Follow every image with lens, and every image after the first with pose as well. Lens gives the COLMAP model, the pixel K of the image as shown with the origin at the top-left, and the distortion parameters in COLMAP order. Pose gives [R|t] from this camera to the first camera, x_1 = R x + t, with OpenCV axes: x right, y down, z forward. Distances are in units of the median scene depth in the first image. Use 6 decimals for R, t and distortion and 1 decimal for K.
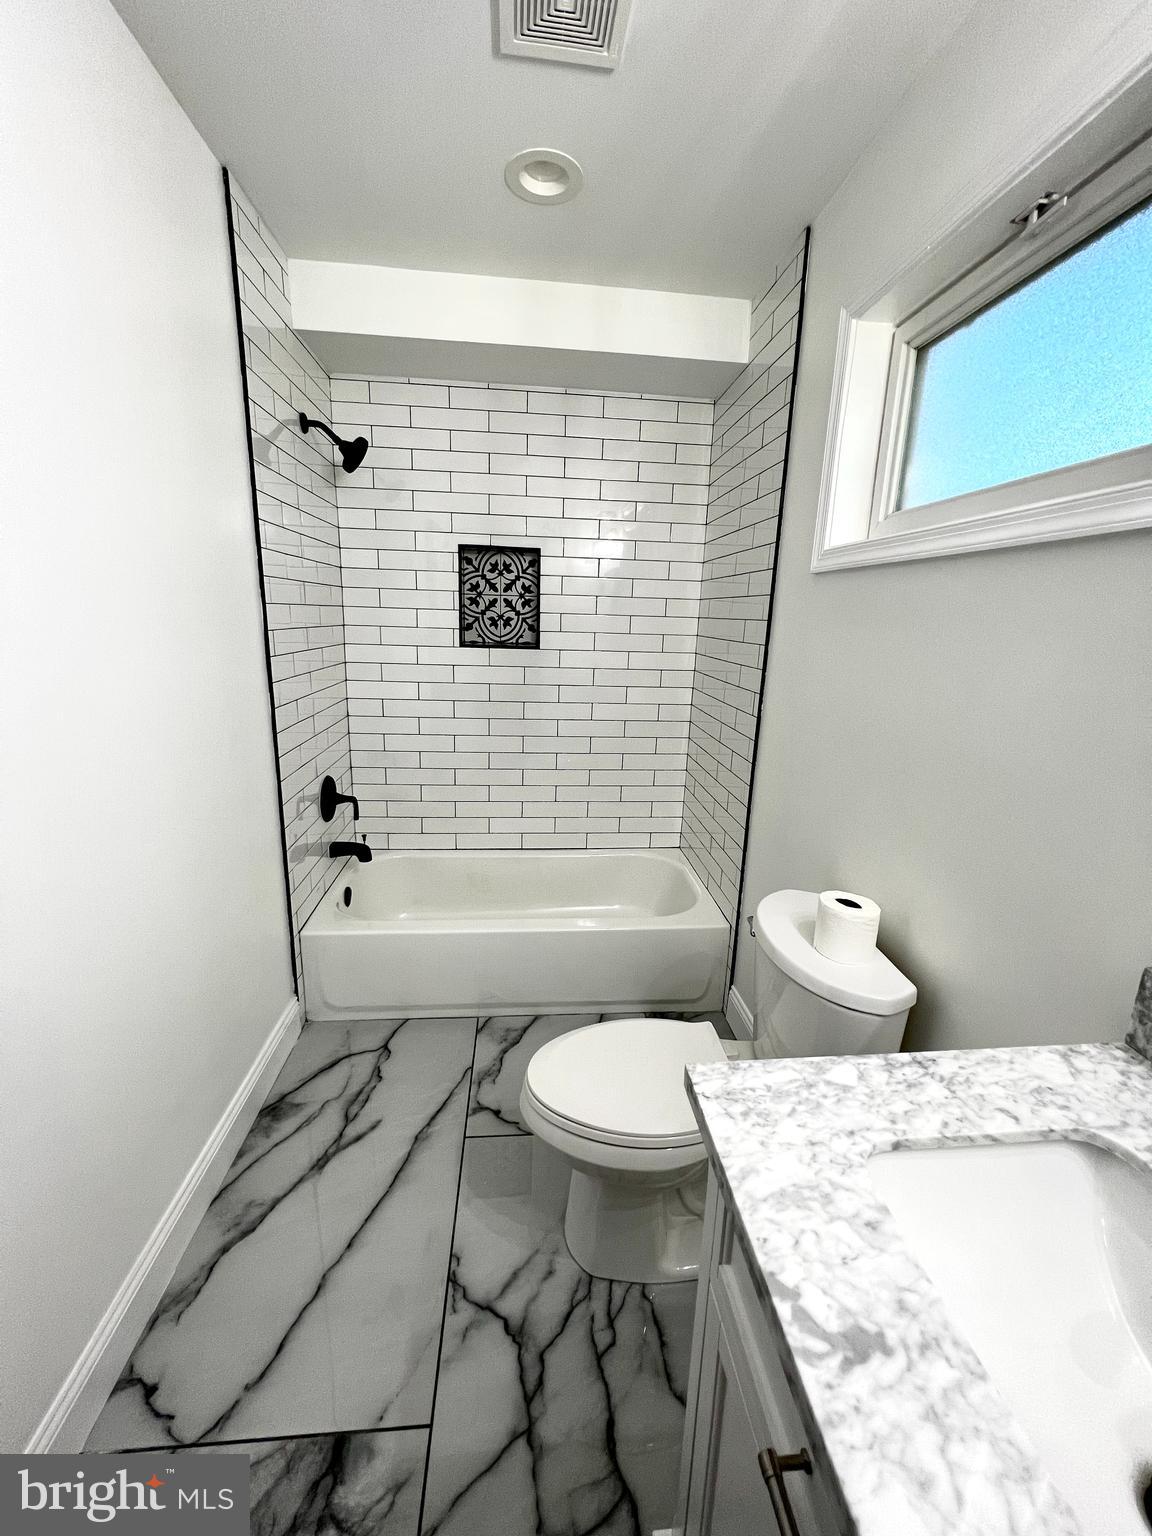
lens RADIAL K [[609.7, 0, 580.4], [0, 609.7, 763.6], [0, 0, 1]] dist [0.001793, 0.000219]
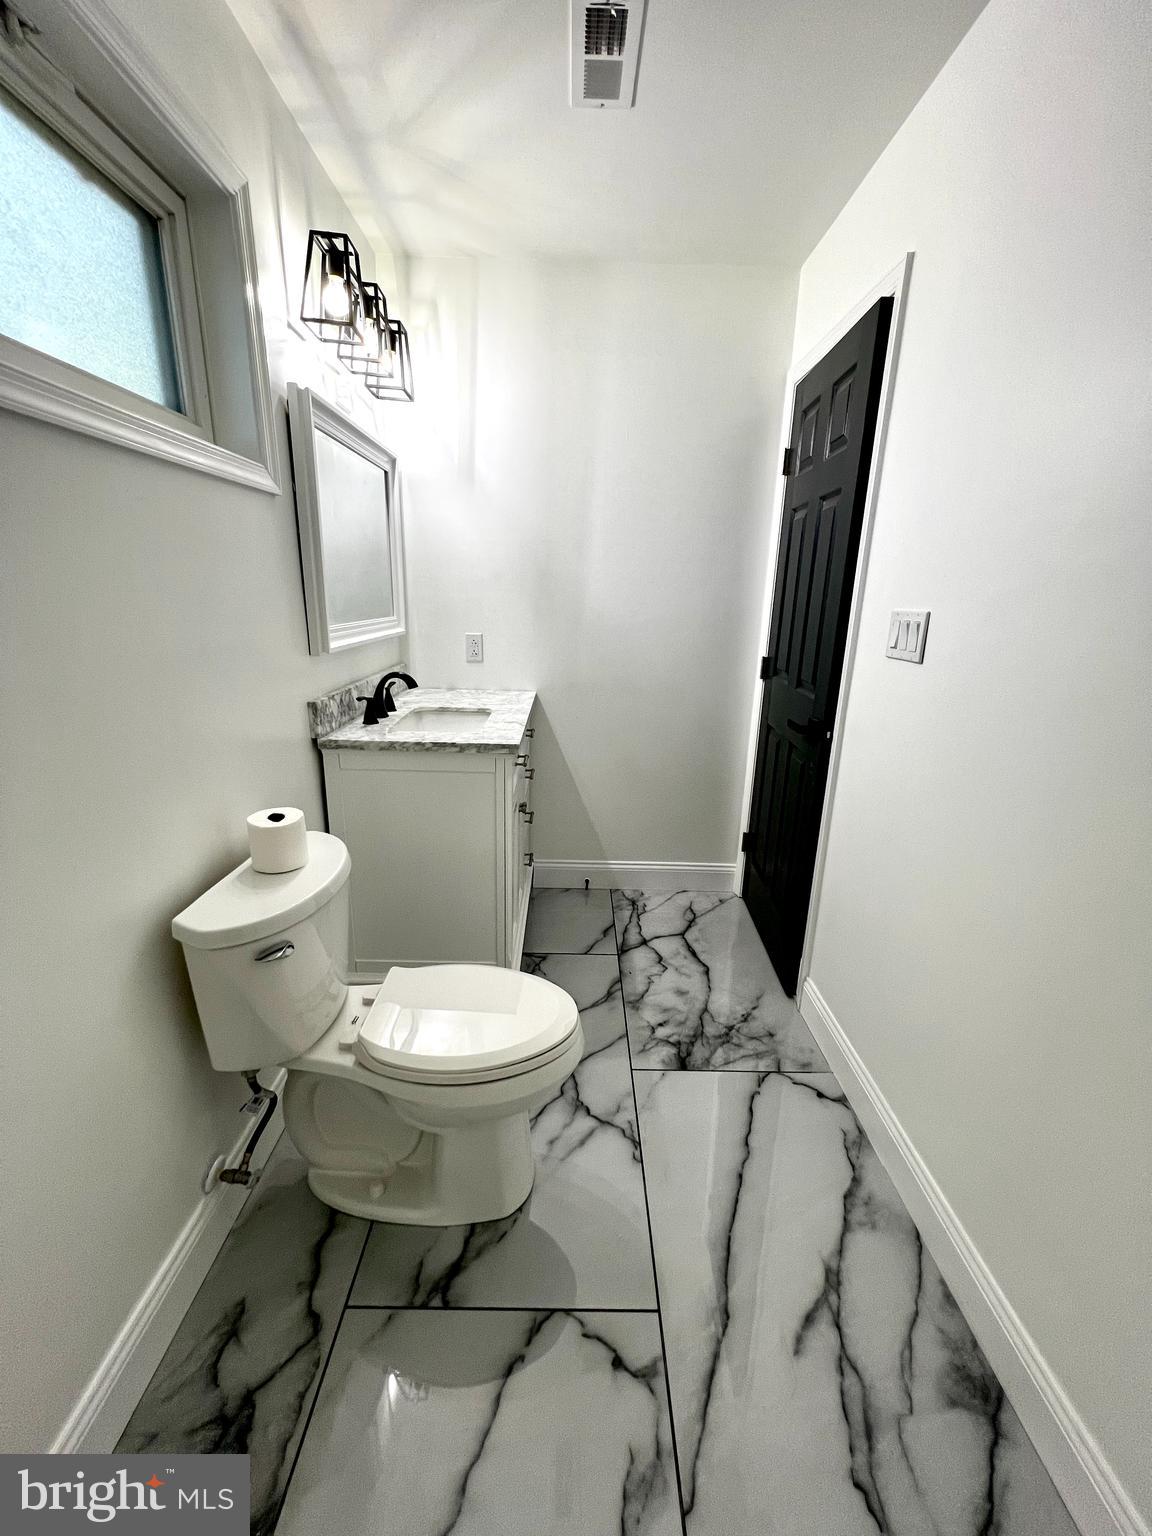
lens RADIAL K [[609.7, 0, 580.5], [0, 609.7, 762.6], [0, 0, 1]] dist [0.001793, 0.000219]
pose [[-0.995190, -0.076210, 0.061549, -0.114595], [-0.034889, 0.862849, 0.504256, -0.336785], [-0.091537, 0.499683, -0.861358, 1.556406]]
